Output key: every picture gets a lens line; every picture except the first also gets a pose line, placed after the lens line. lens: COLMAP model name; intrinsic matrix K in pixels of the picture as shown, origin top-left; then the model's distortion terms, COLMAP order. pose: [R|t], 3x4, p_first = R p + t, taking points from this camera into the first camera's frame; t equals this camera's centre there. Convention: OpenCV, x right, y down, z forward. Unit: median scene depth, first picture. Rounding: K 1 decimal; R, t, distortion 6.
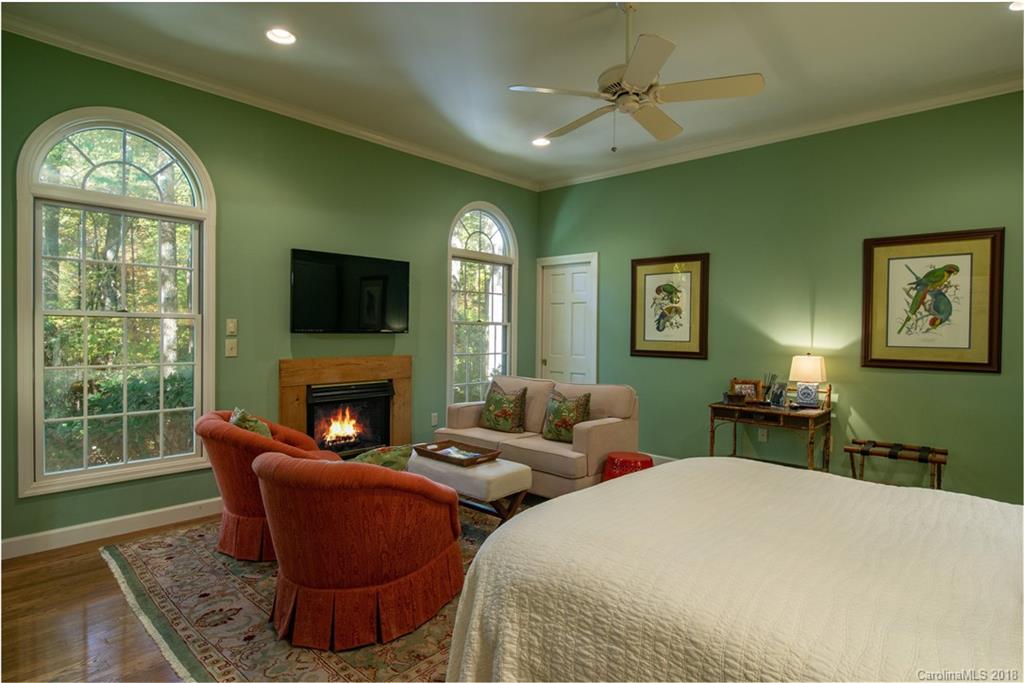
lens RADIAL K [[550.7, 0, 504.6], [0, 550.7, 341.6], [0, 0, 1]] dist [0.002712, 0.000883]
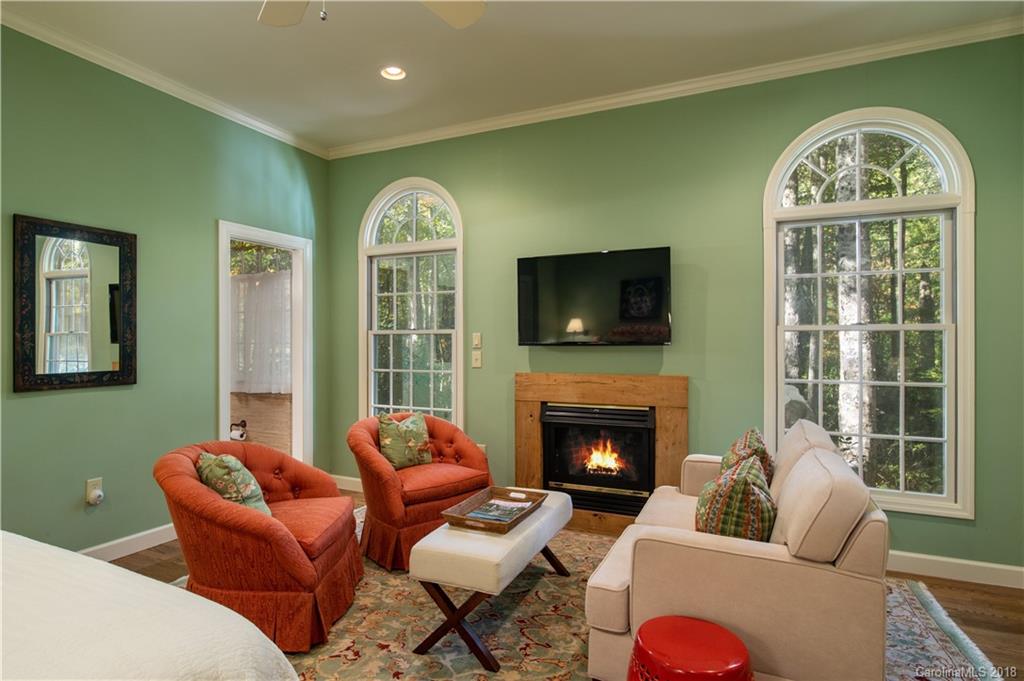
lens RADIAL K [[550.7, 0, 504.6], [0, 550.7, 340.6], [0, 0, 1]] dist [0.002712, 0.000883]
pose [[0.324302, -0.000970, -0.945953, 0.461278], [-0.007658, 0.999964, -0.003650, -0.018490], [0.945923, 0.008428, 0.324283, 0.587886]]
